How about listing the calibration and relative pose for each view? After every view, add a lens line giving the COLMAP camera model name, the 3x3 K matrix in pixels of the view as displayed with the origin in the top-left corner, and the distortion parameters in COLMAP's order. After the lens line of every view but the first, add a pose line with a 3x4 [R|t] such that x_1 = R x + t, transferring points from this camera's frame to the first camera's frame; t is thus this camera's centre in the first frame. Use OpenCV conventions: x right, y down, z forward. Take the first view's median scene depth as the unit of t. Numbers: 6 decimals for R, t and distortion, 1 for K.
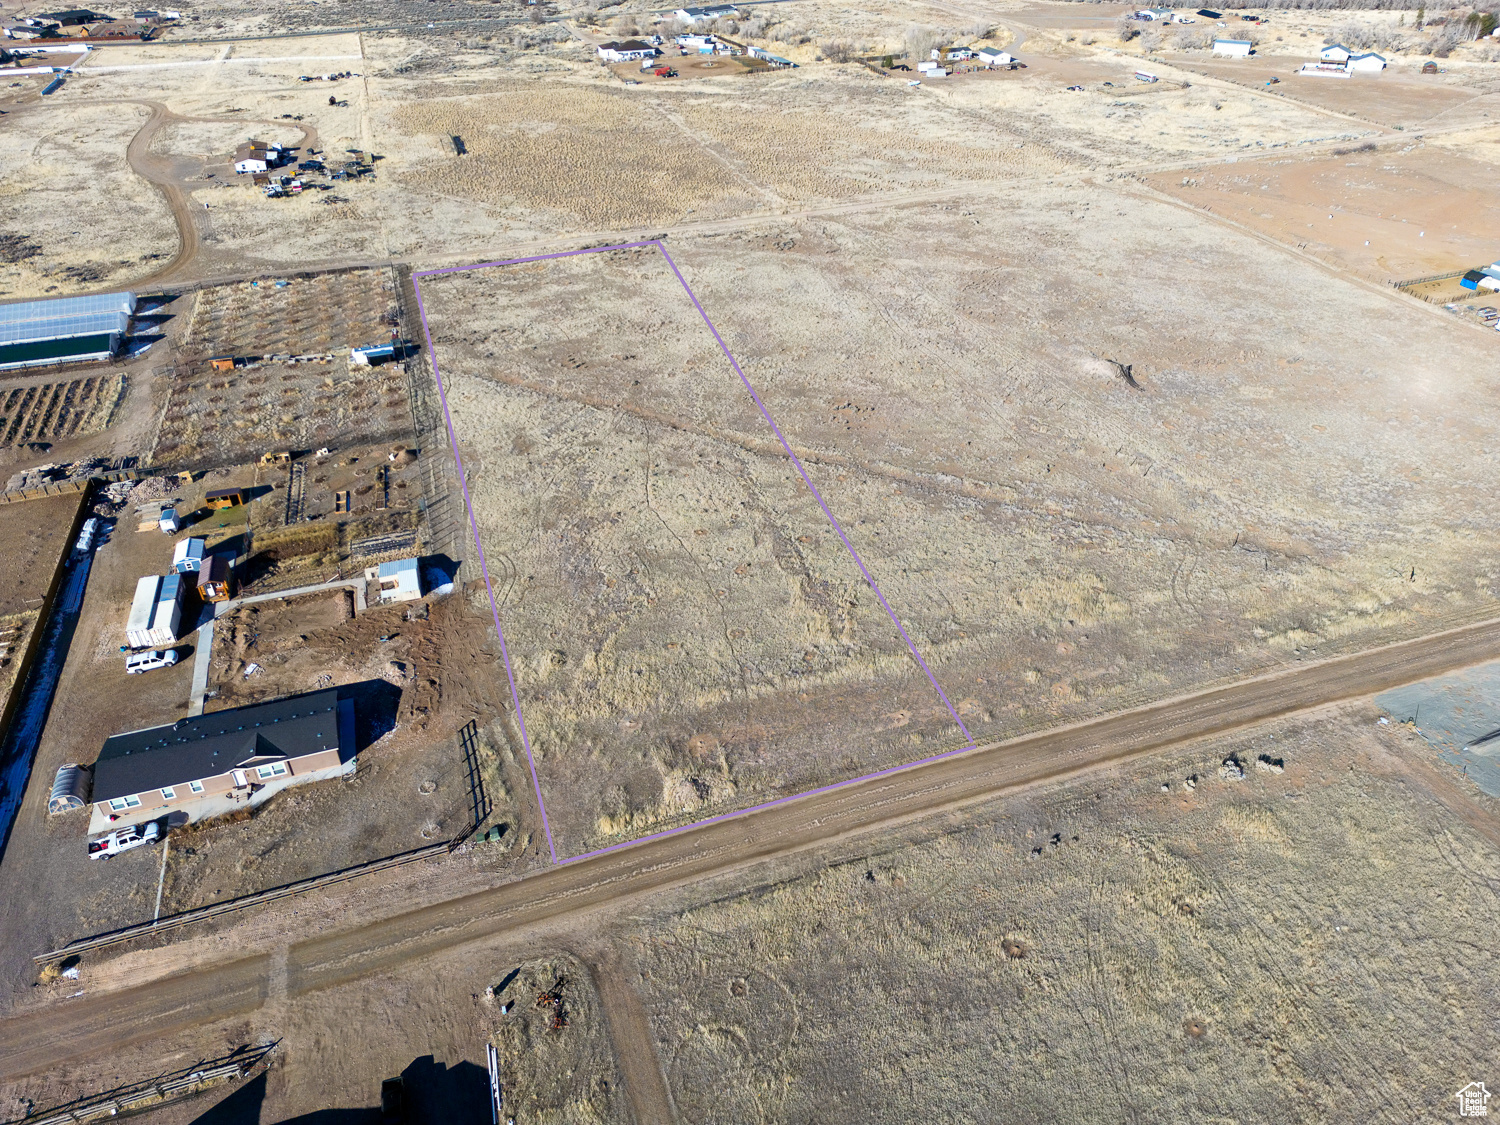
lens RADIAL K [[1037.7, 0, 744.7], [0, 1037.7, 558.3], [0, 0, 1]] dist [0.089828, -0.087165]
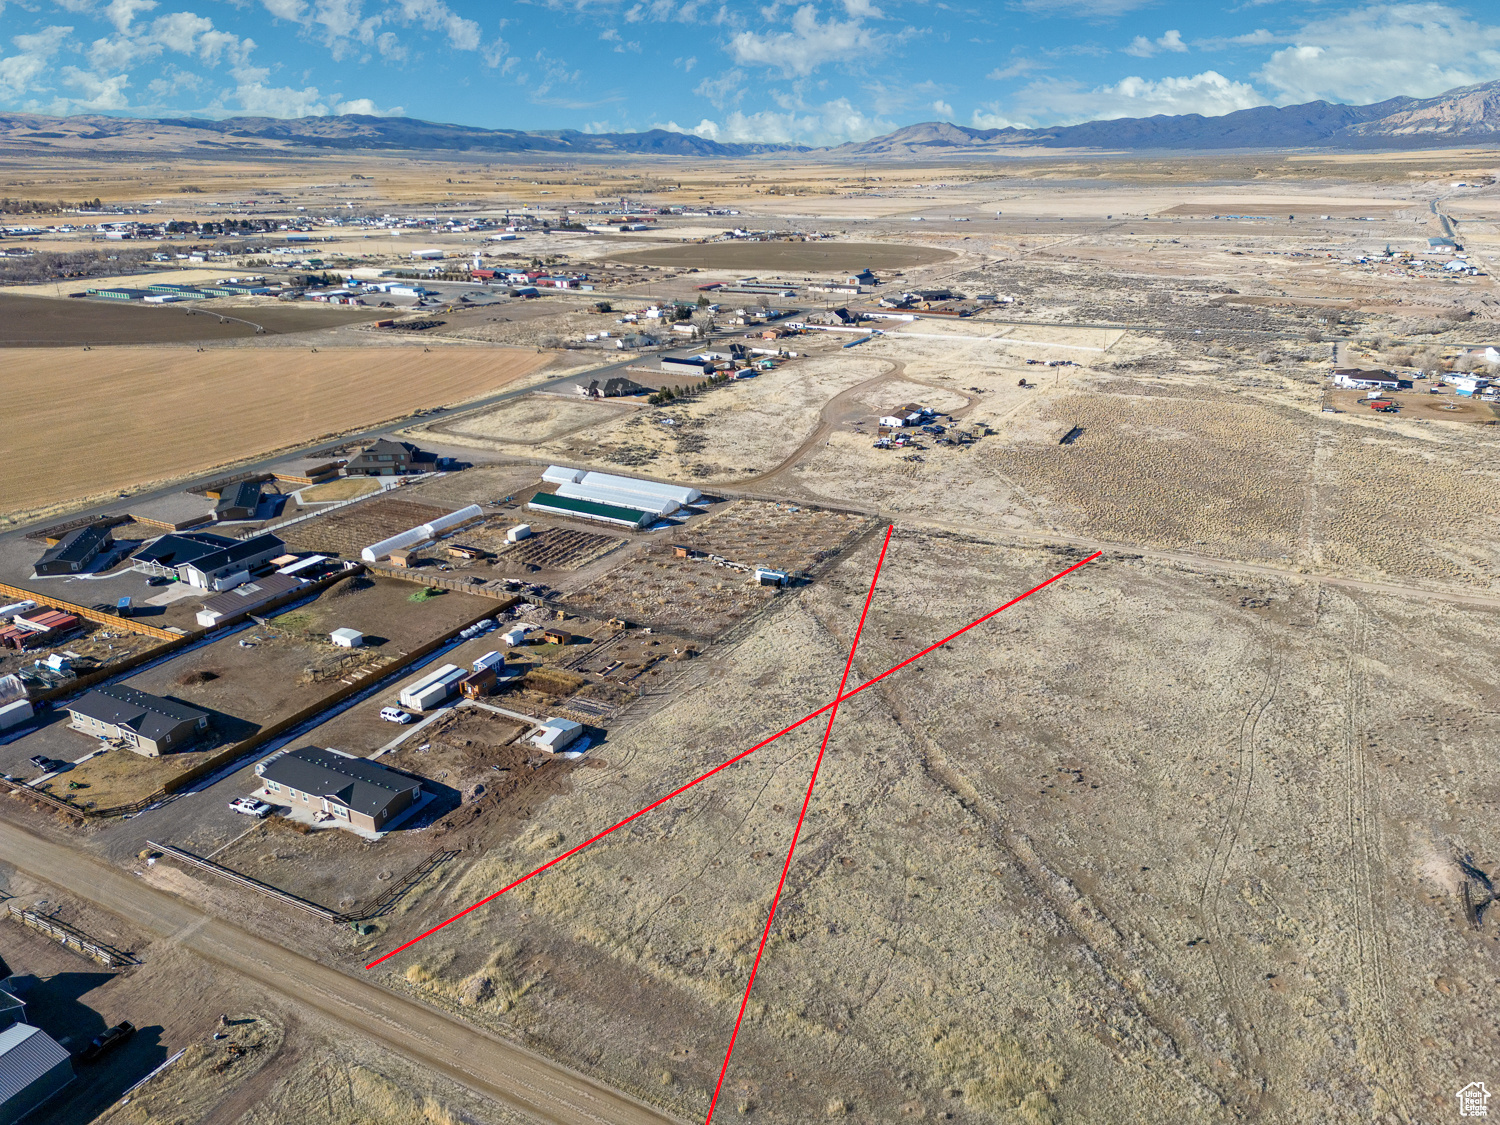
lens RADIAL K [[1037.7, 0, 747.7], [0, 1037.7, 558.8], [0, 0, 1]] dist [0.089828, -0.087165]
pose [[0.693636, 0.268271, -0.668506, 0.441349], [-0.414846, 0.907475, -0.066272, -0.133328], [0.588873, 0.323296, 0.740748, 0.114195]]
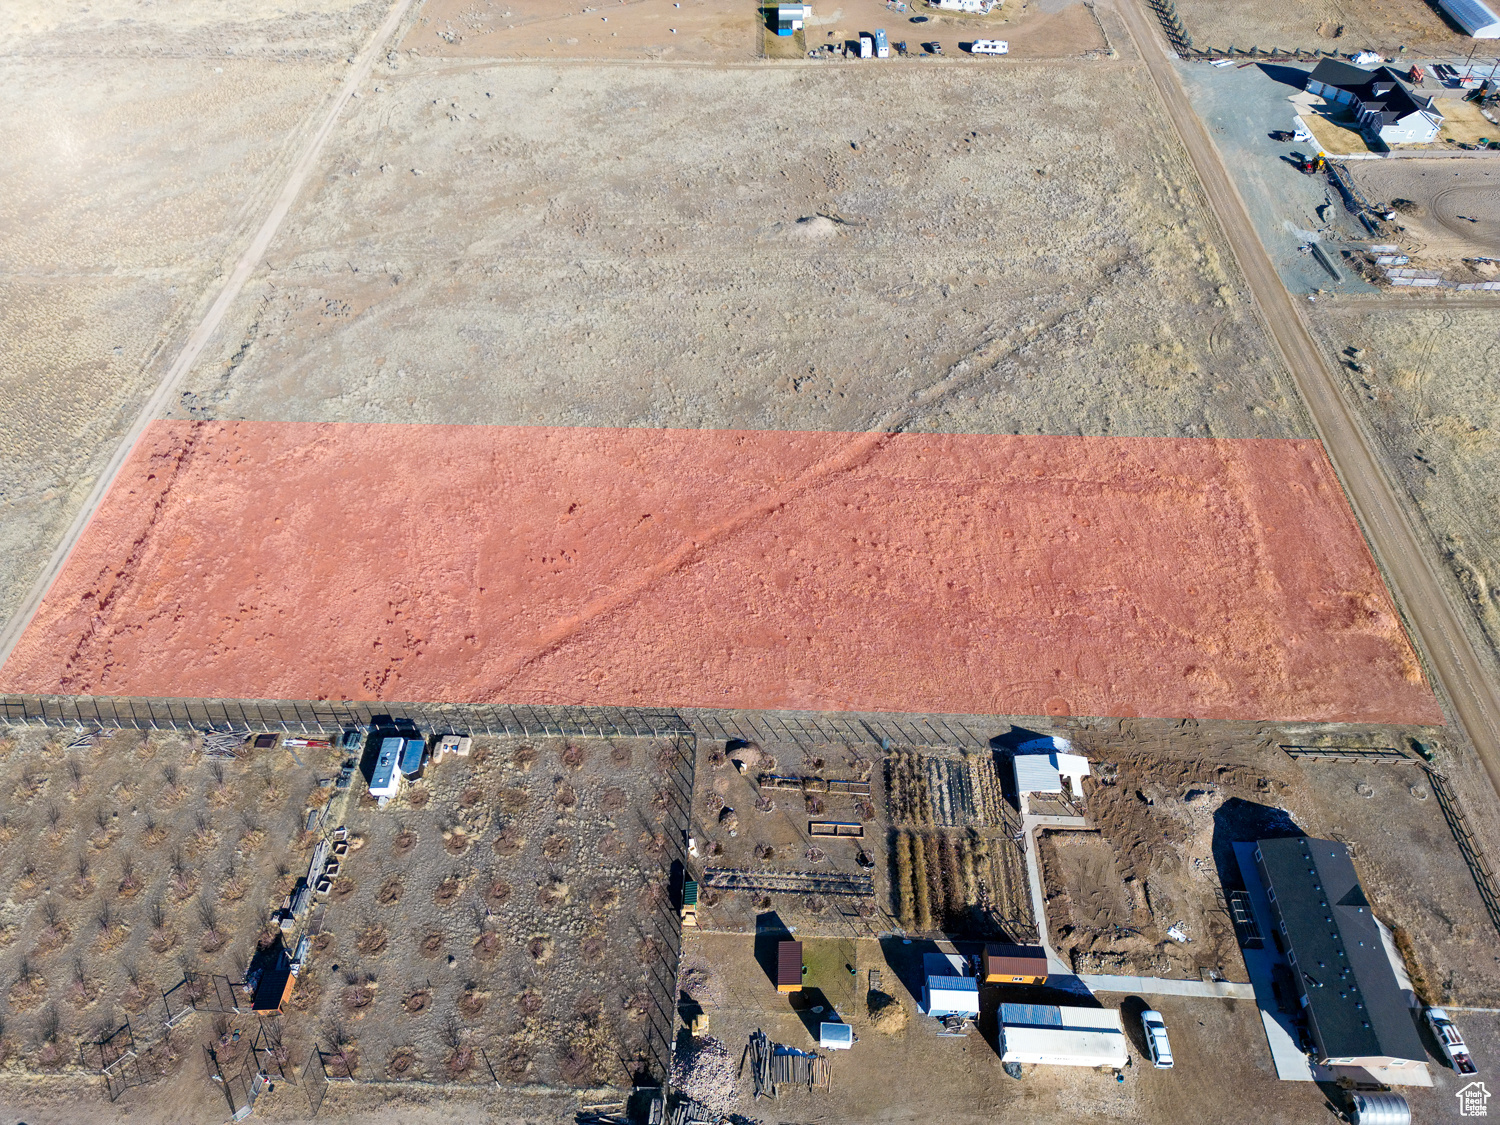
lens RADIAL K [[1037.7, 0, 742.3], [0, 1037.7, 561.4], [0, 0, 1]] dist [0.089828, -0.087165]
pose [[0.348702, -0.690691, 0.633524, -0.641792], [0.540365, 0.700452, 0.466233, -0.500739], [-0.765776, 0.179758, 0.617475, 0.451235]]
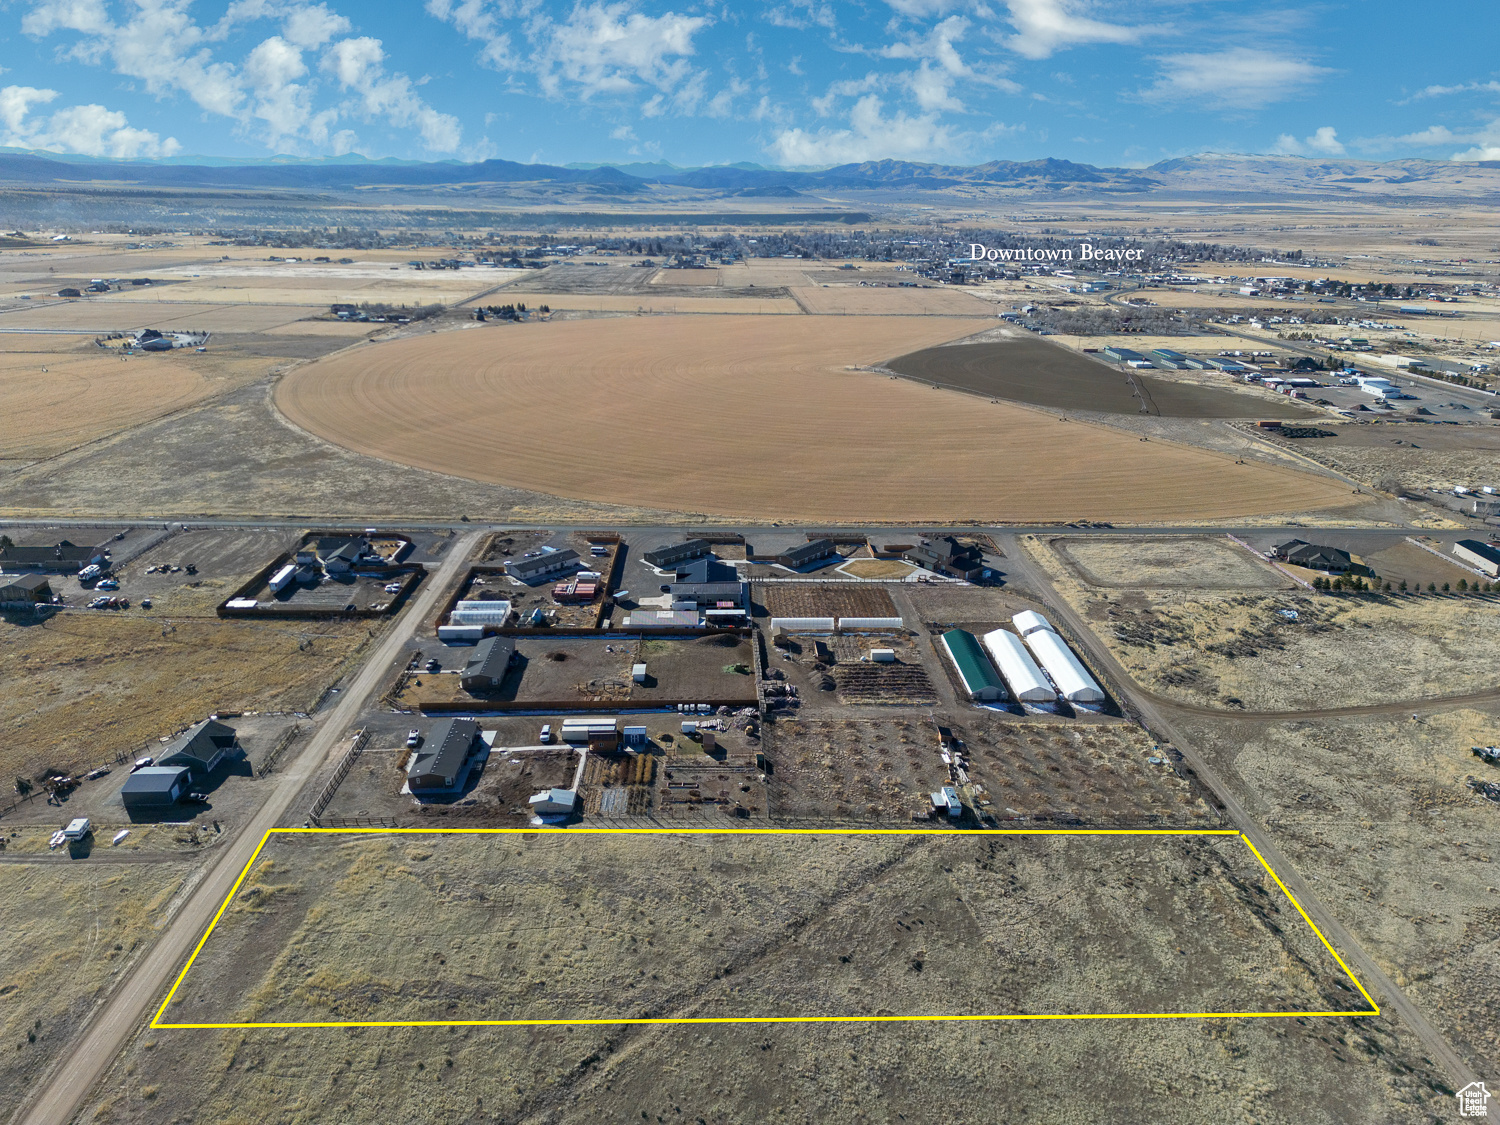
lens RADIAL K [[1037.7, 0, 746.9], [0, 1037.7, 558.1], [0, 0, 1]] dist [0.089828, -0.087165]
pose [[-0.281808, 0.325902, -0.902426, 0.622281], [-0.554514, 0.712241, 0.430381, -0.764551], [0.783006, 0.621692, -0.019998, 0.762688]]
